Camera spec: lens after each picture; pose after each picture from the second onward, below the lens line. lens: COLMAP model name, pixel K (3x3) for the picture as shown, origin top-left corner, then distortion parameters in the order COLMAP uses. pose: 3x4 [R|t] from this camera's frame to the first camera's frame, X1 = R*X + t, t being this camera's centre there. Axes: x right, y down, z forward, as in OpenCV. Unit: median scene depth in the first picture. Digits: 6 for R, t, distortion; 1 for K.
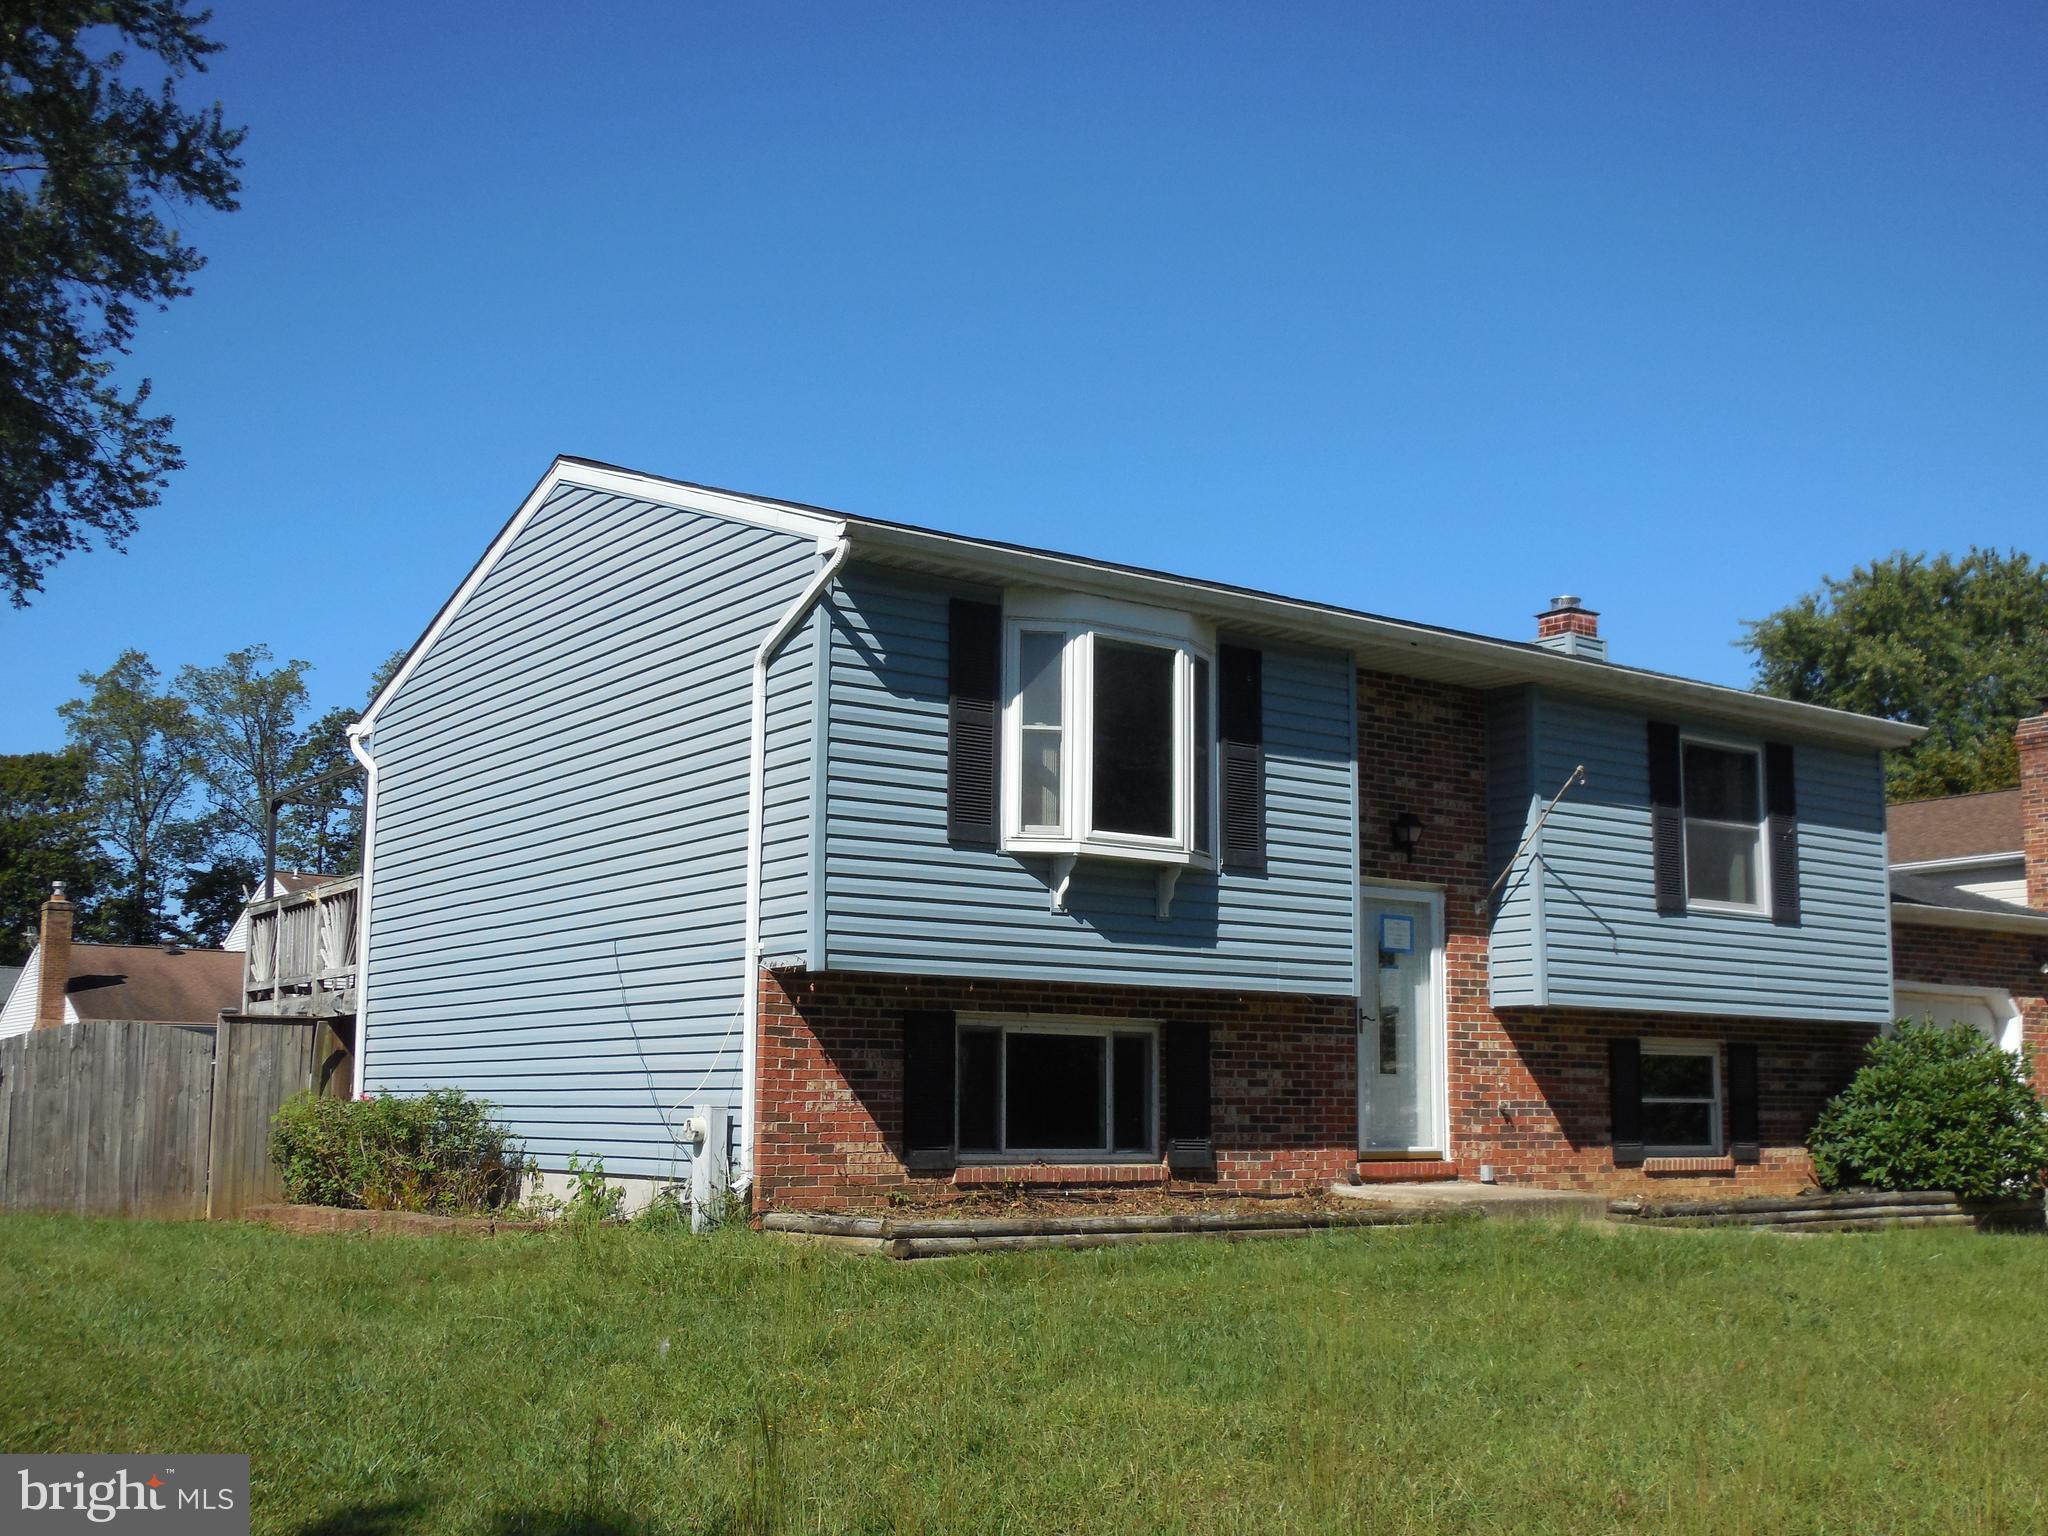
lens RADIAL K [[2138.4, 0, 1024.0], [0, 2138.4, 768.0], [0, 0, 1]] dist [-0.055319, 0.001214]
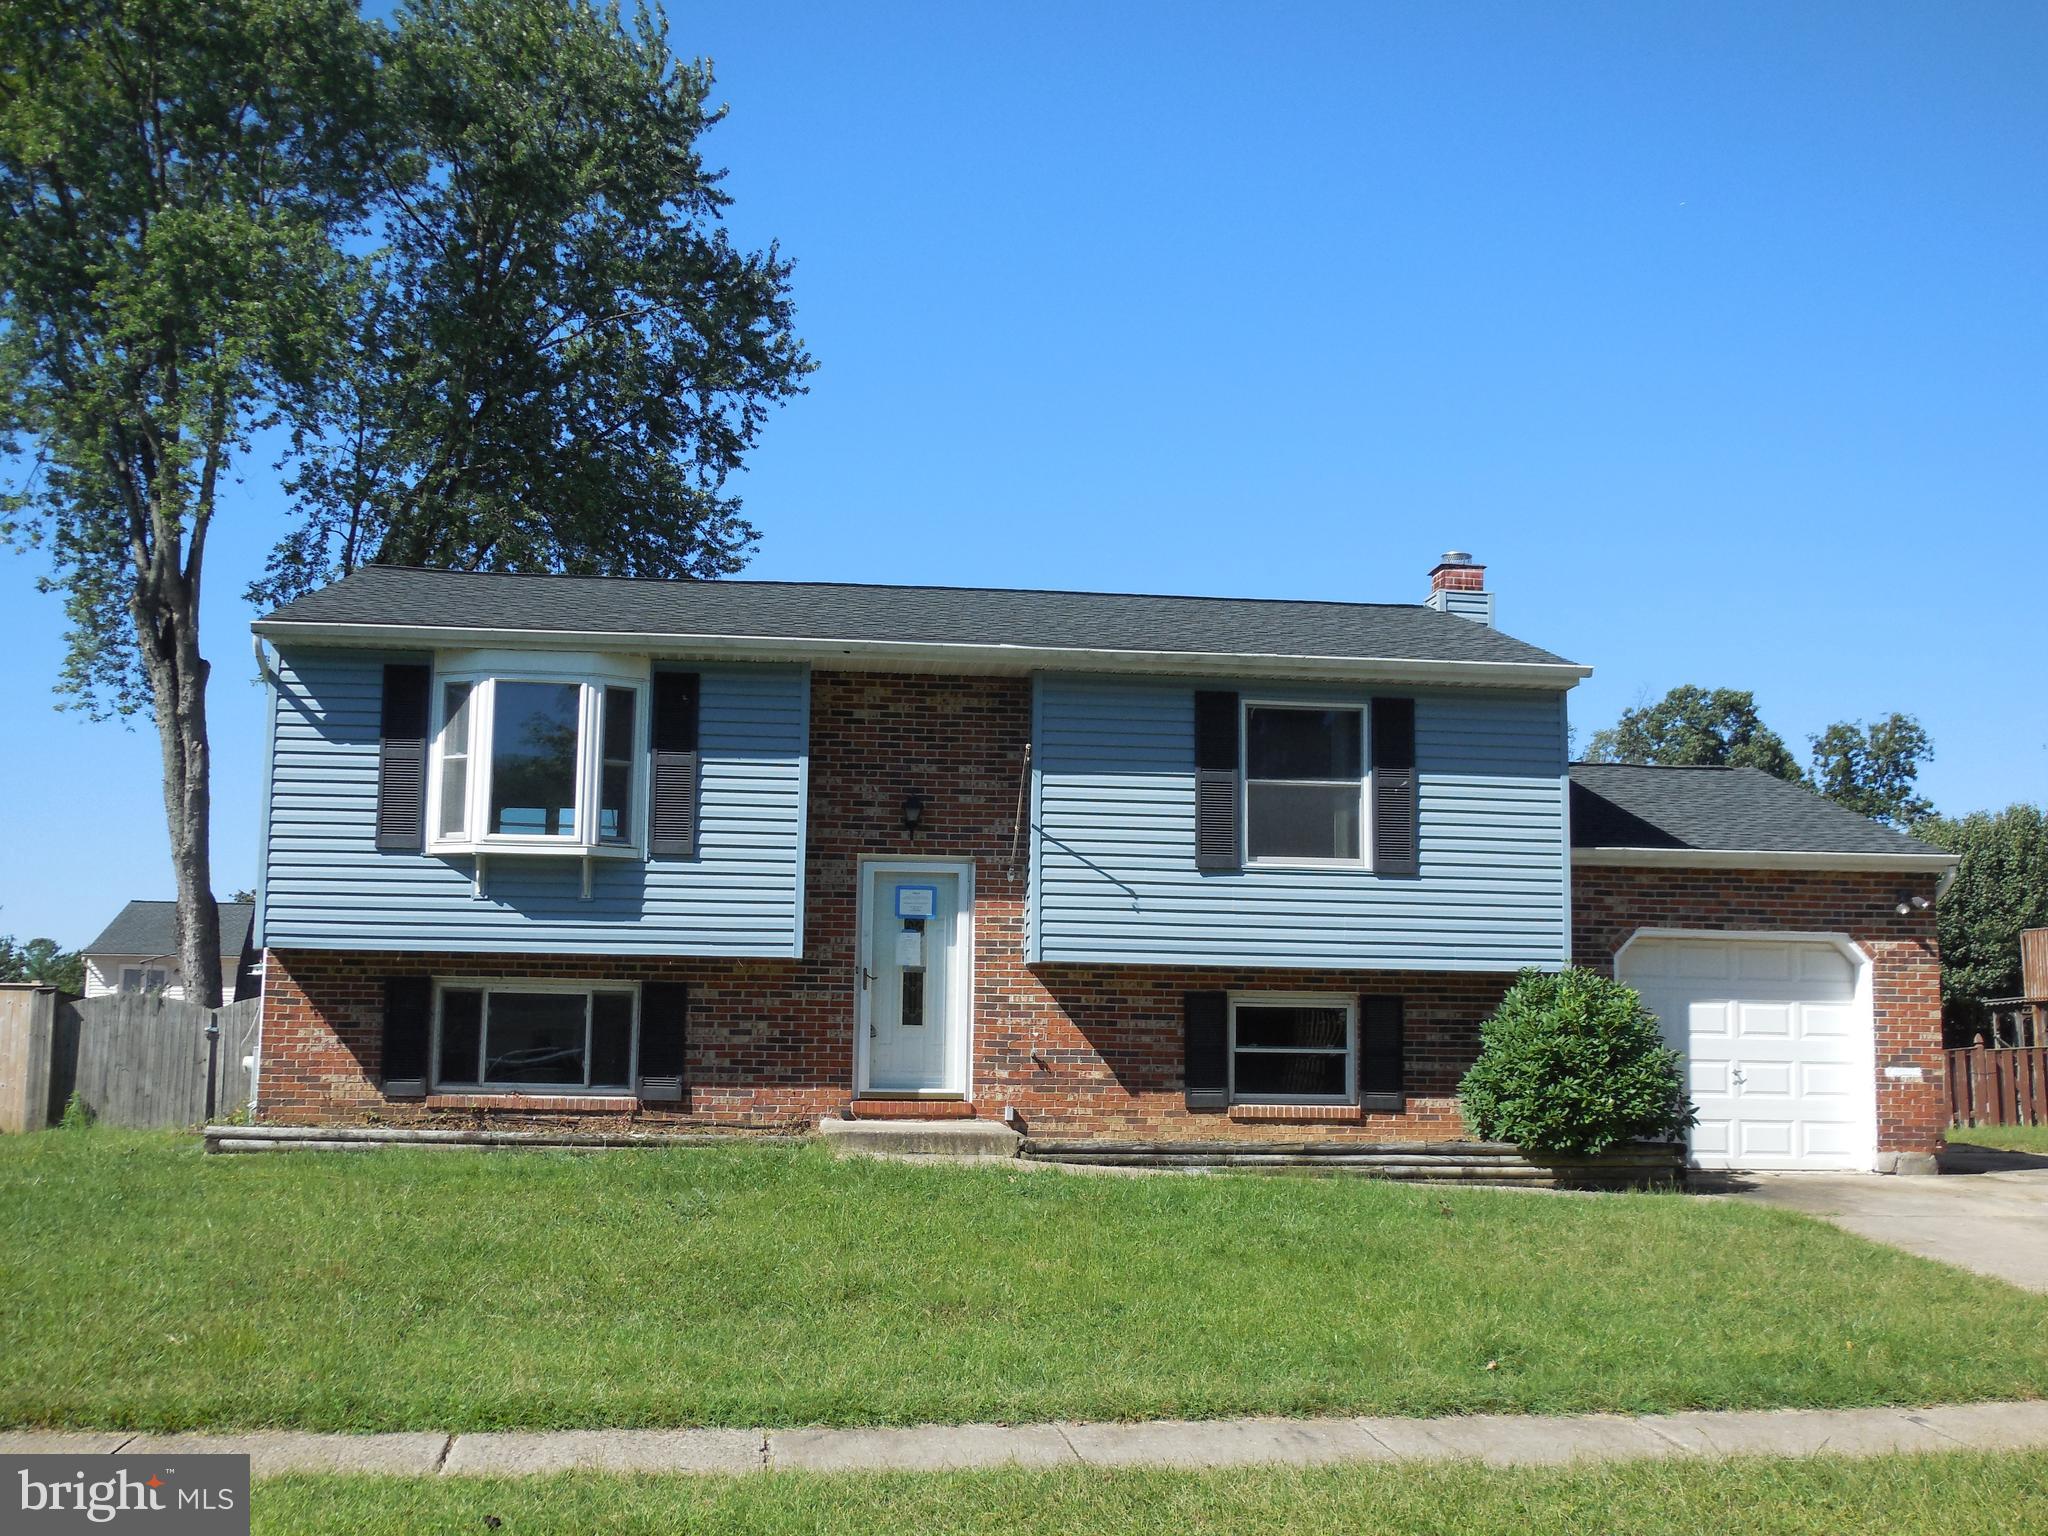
lens RADIAL K [[2105.5, 0, 1024.0], [0, 2105.5, 768.0], [0, 0, 1]] dist [-0.051639, 0.041883]
pose [[0.870123, -0.066972, -0.488263, 0.814971], [0.072668, 0.997329, -0.007297, 0.019536], [0.487448, -0.029132, 0.872666, 0.051684]]
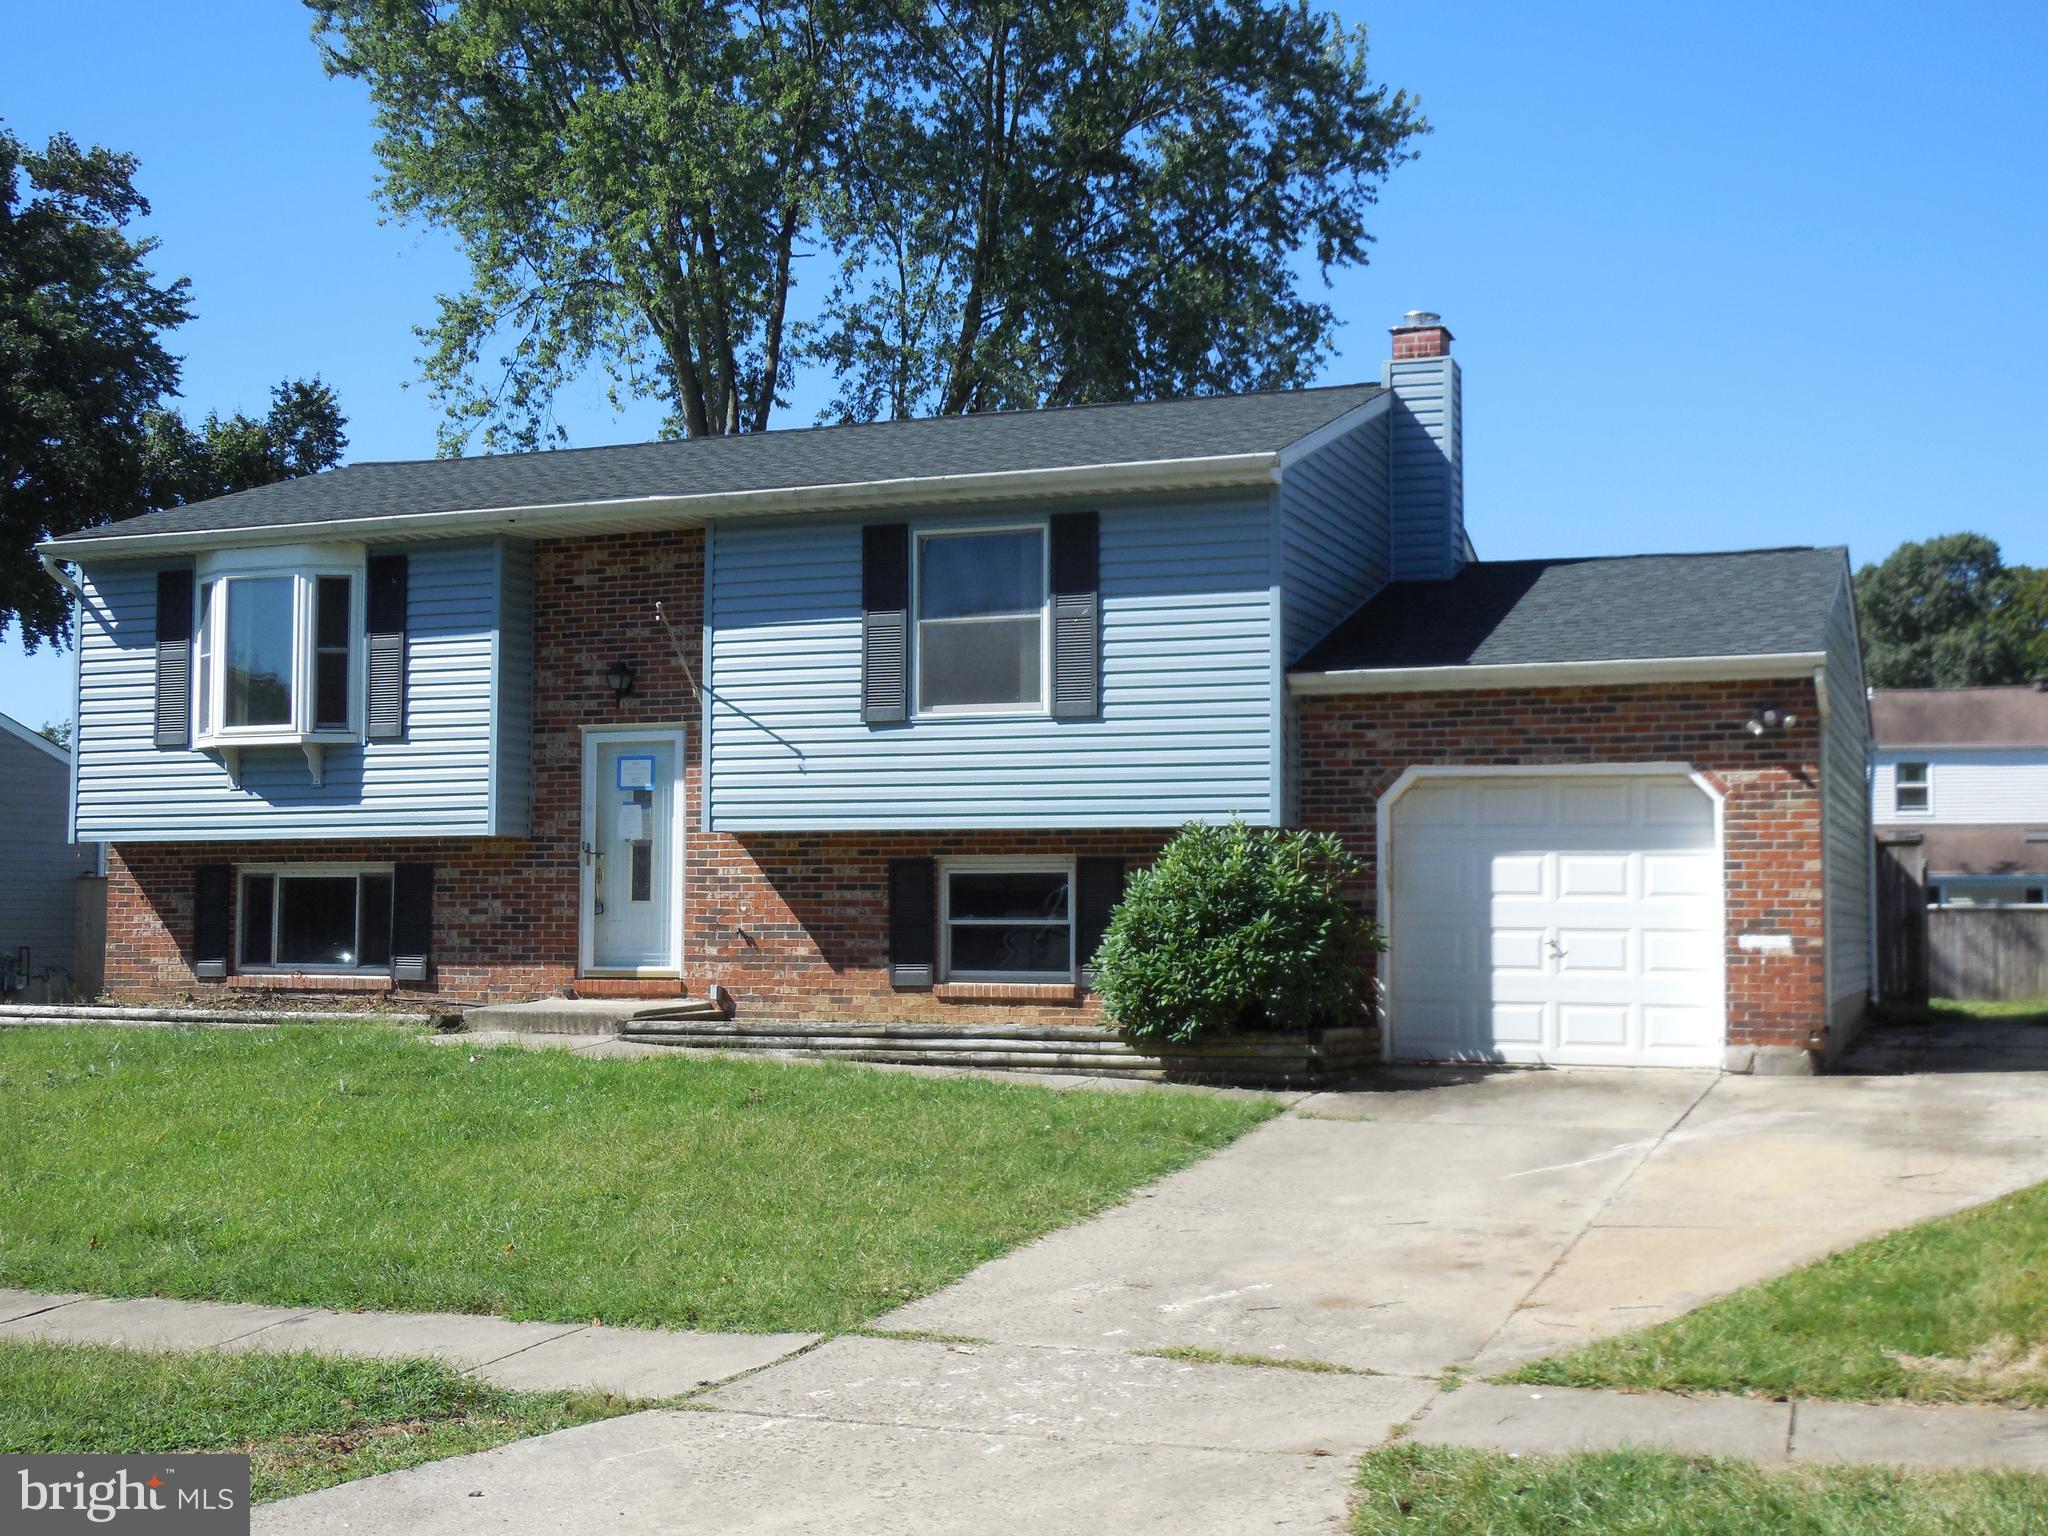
lens RADIAL K [[2417.6, 0, 1024.0], [0, 2417.6, 768.0], [0, 0, 1]] dist [-0.018993, -0.005421]
pose [[0.545898, -0.065446, -0.835292, 1.374940], [0.134700, 0.990832, 0.010399, 0.093260], [0.826953, -0.118191, 0.549709, 0.508741]]
